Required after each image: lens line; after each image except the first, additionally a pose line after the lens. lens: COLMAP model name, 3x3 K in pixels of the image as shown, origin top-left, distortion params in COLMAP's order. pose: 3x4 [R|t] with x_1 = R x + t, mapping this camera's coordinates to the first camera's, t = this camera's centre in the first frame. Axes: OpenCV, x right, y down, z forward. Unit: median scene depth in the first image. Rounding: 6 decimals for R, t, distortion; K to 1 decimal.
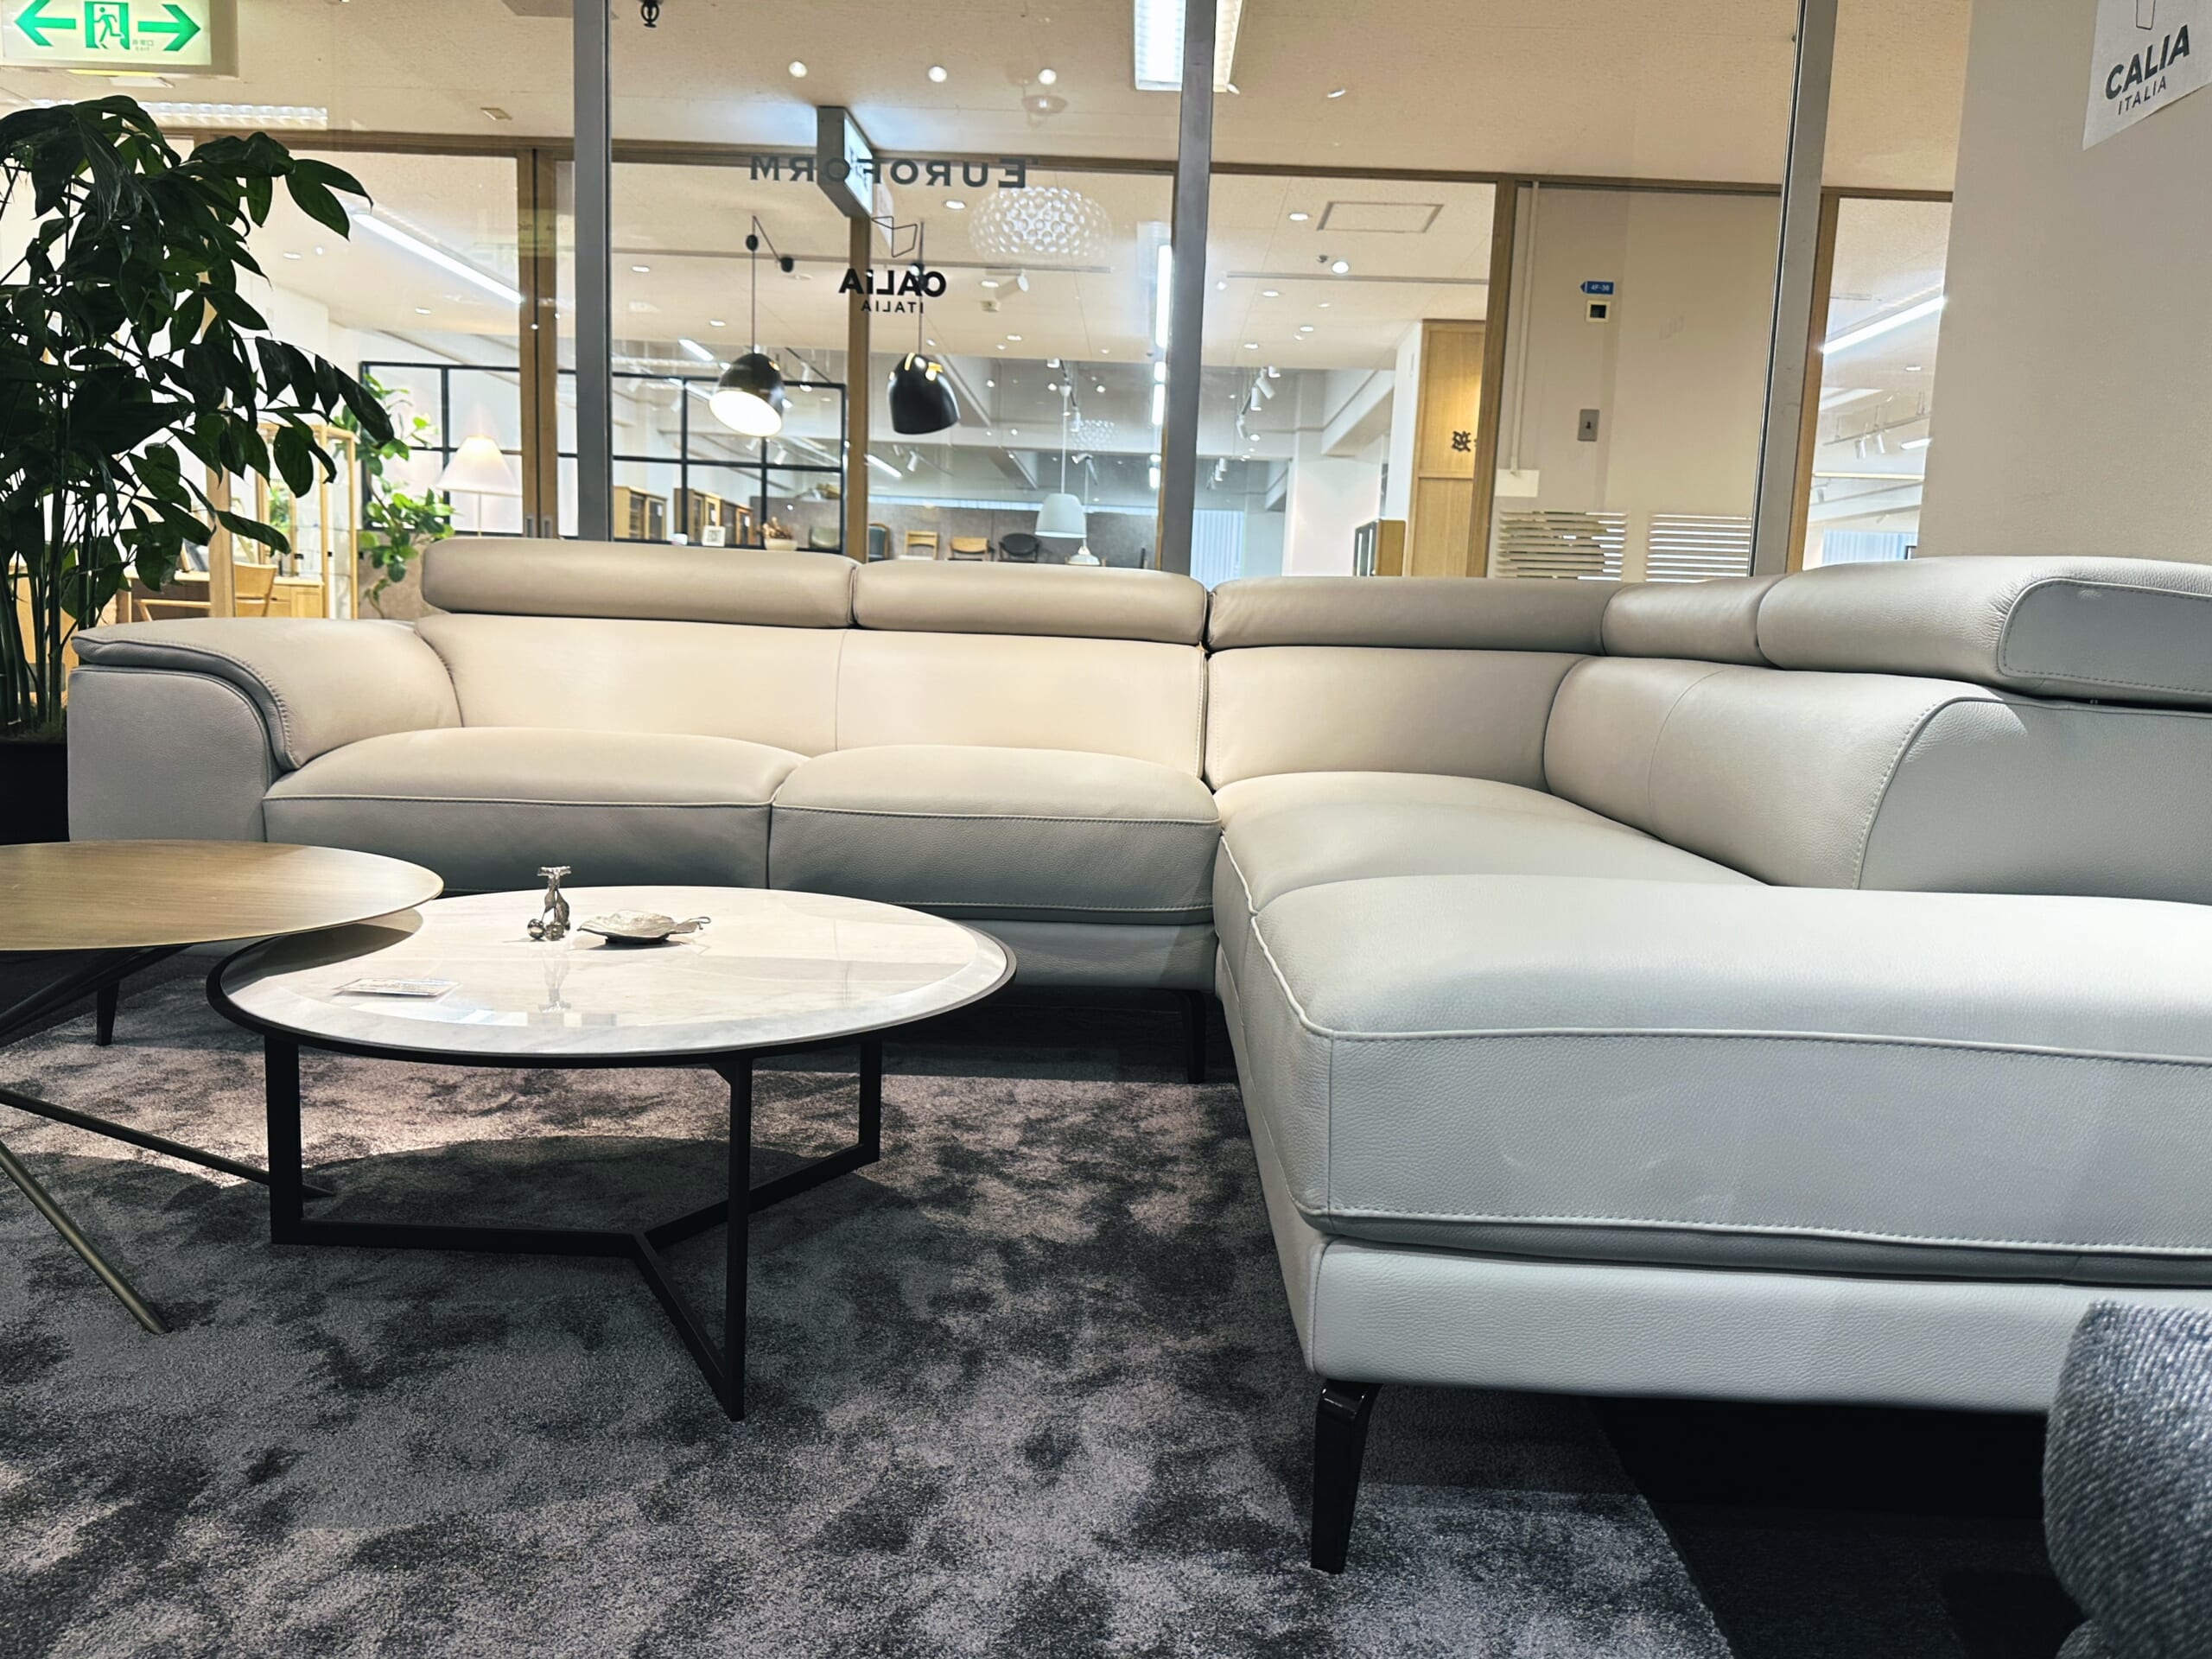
lens RADIAL K [[1634.4, 0, 1107.8], [0, 1634.4, 859.3], [0, 0, 1]] dist [0.039176, -0.055379]
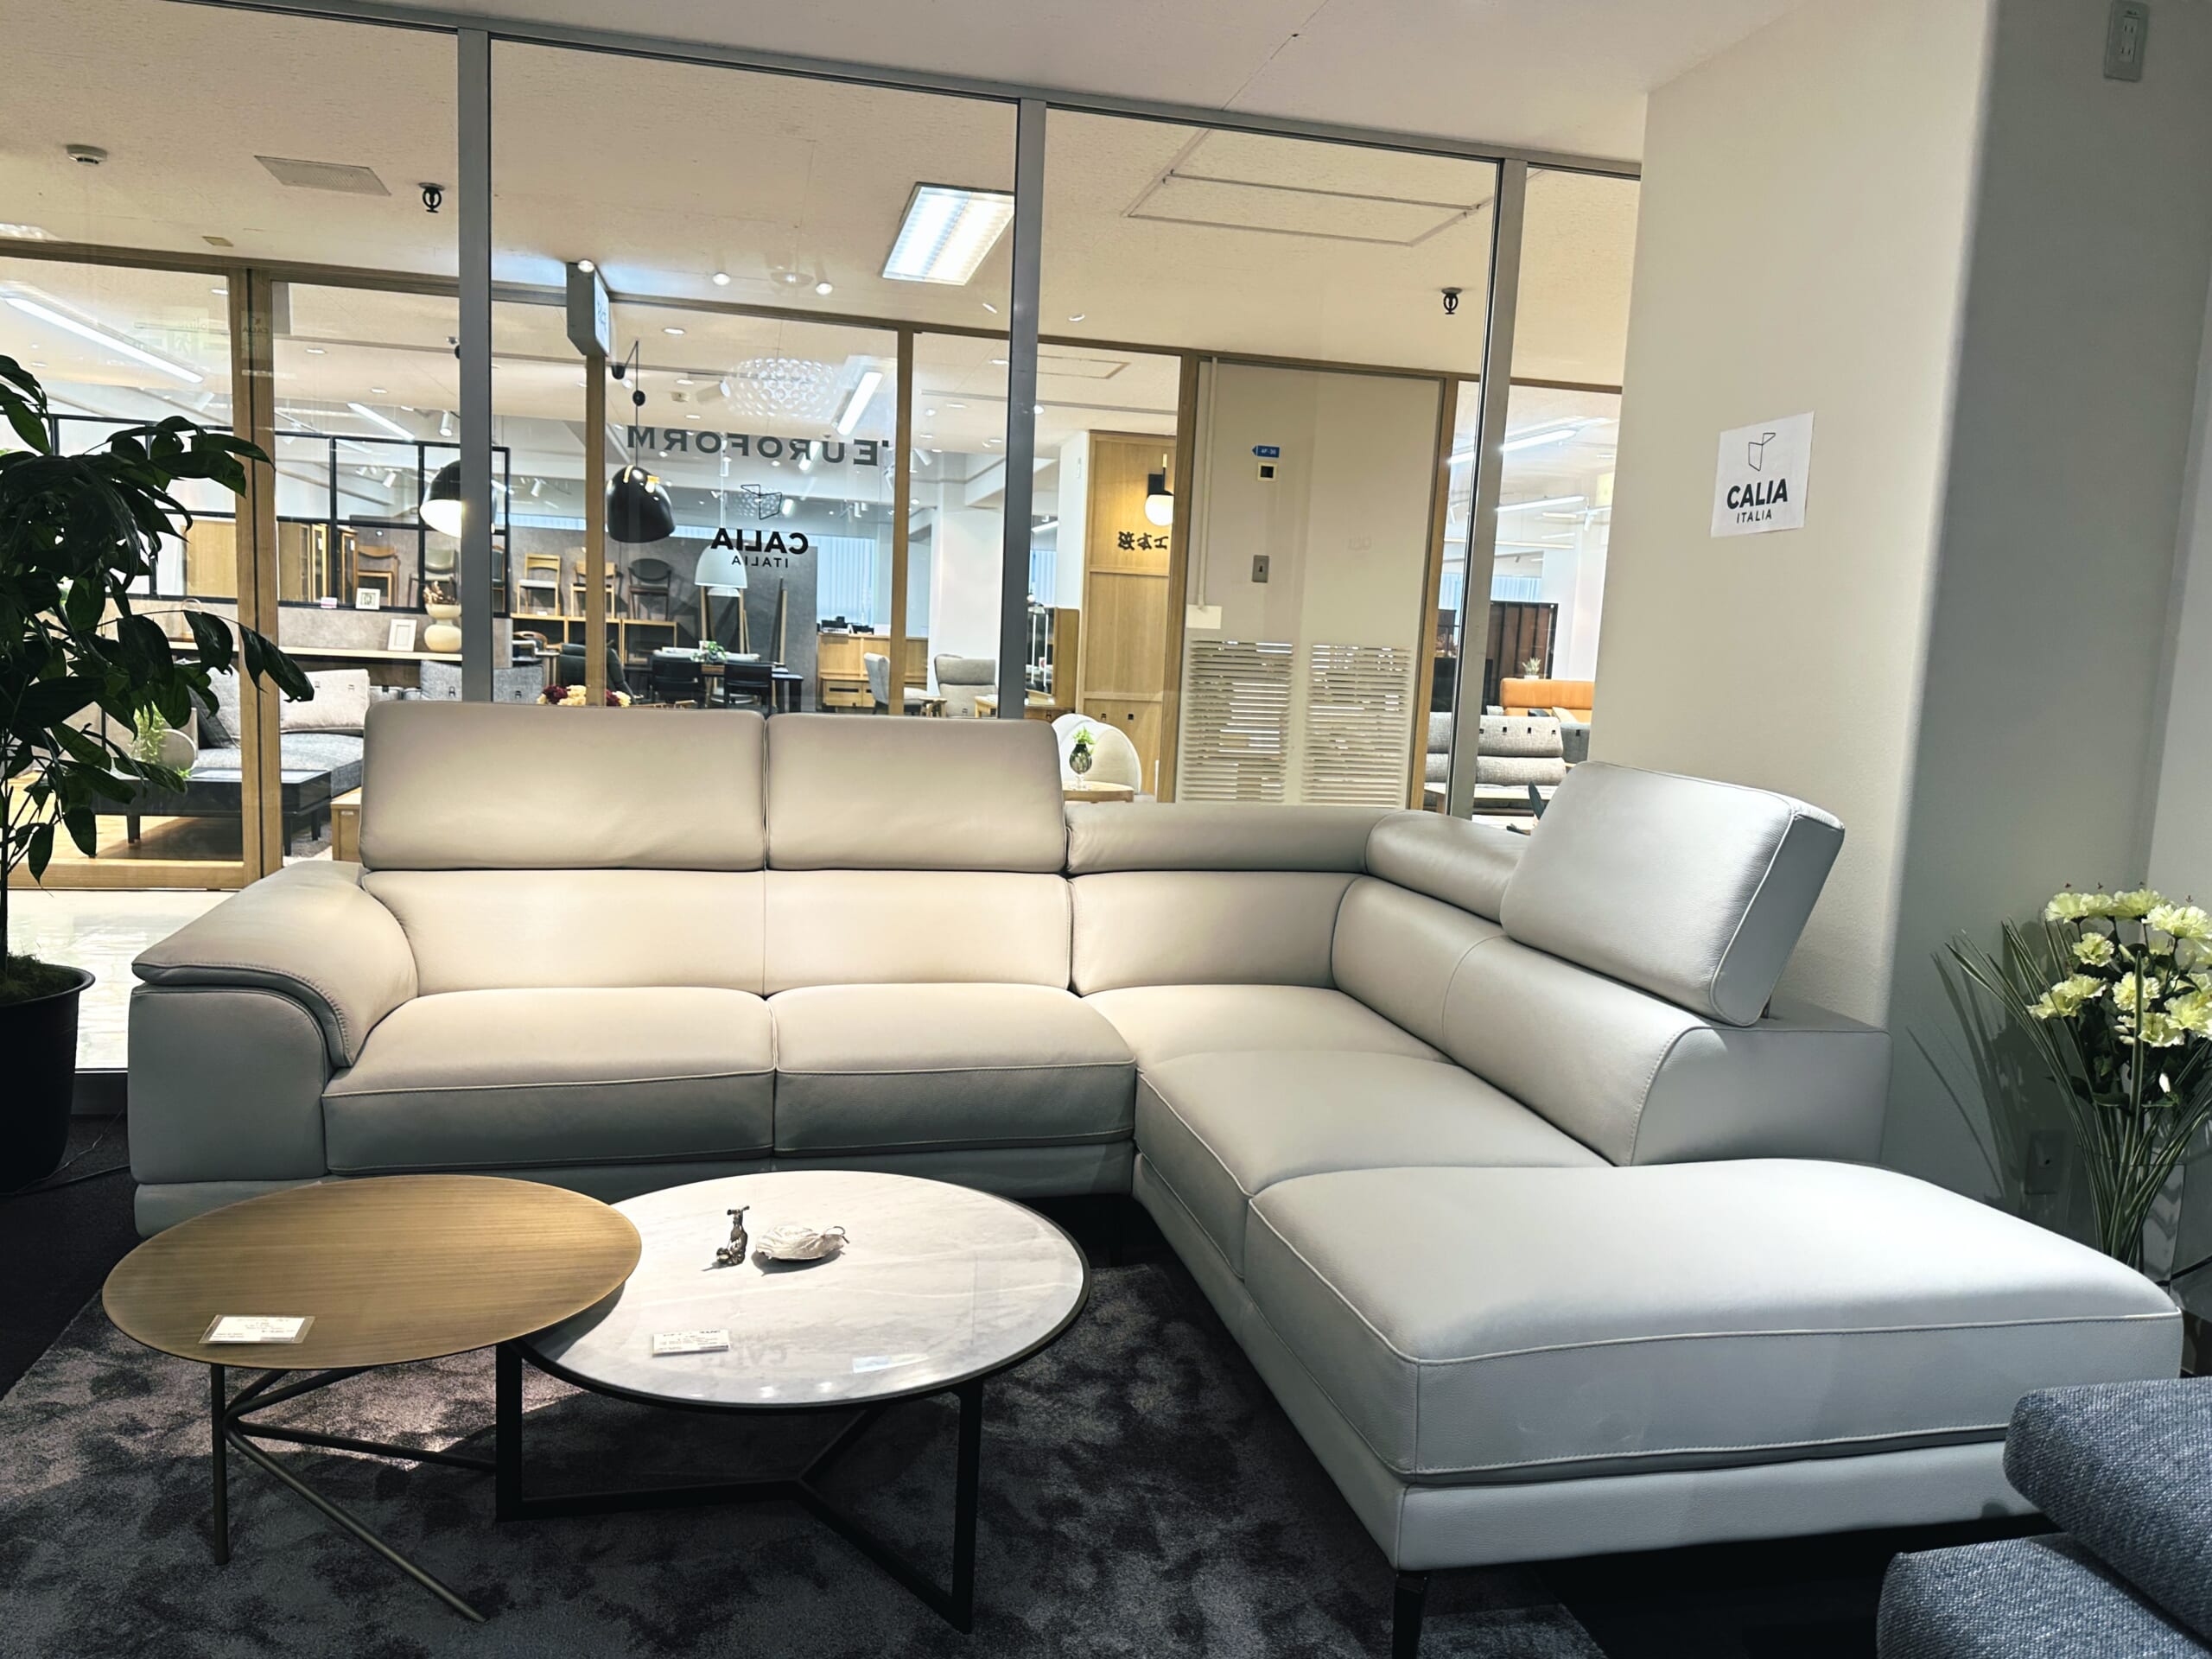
lens RADIAL K [[1629.1, 0, 1114.1], [0, 1629.1, 850.5], [0, 0, 1]] dist [0.036350, -0.046105]
pose [[0.969314, -0.026652, 0.244375, -0.311210], [0.026176, 0.999644, 0.005195, -0.241272], [-0.244426, 0.001361, 0.969667, -0.284392]]
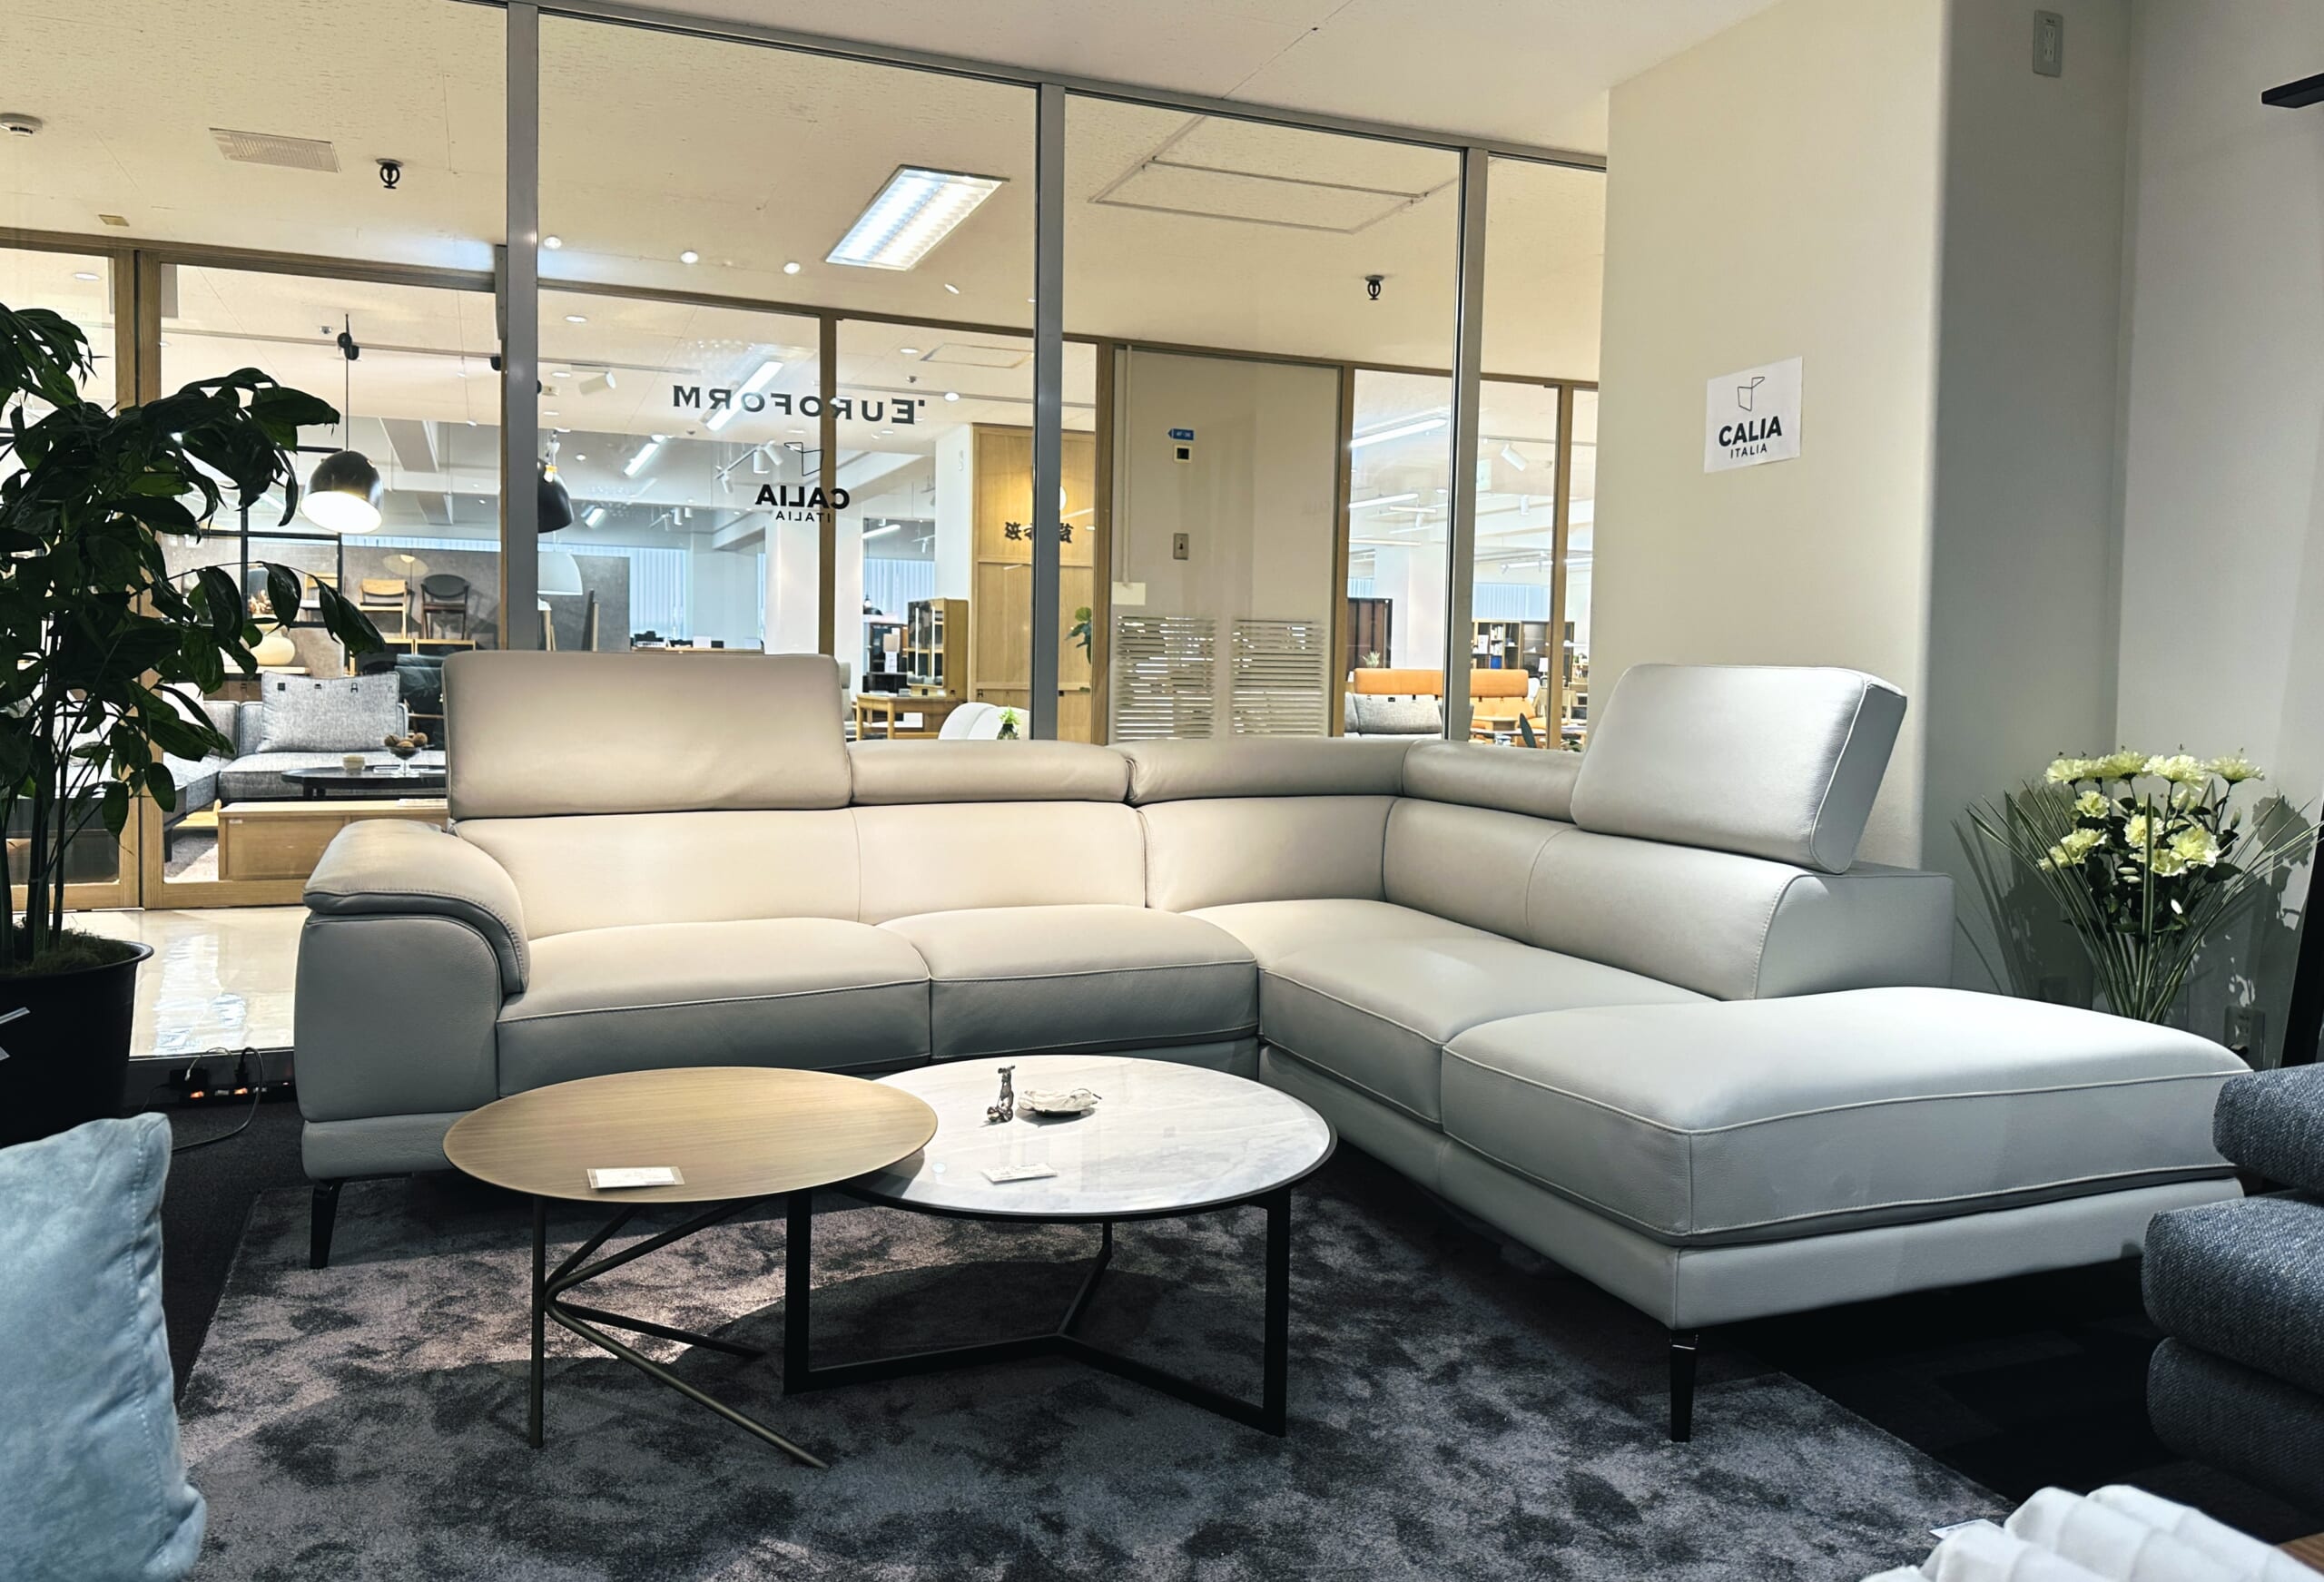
lens RADIAL K [[1691.0, 0, 1160.0], [0, 1691.0, 731.6], [0, 0, 1]] dist [0.056742, -0.078527]
pose [[0.920808, -0.039691, 0.387992, -0.659558], [0.073392, 0.994670, -0.072426, -0.142329], [-0.383049, 0.095166, 0.918813, -0.328581]]
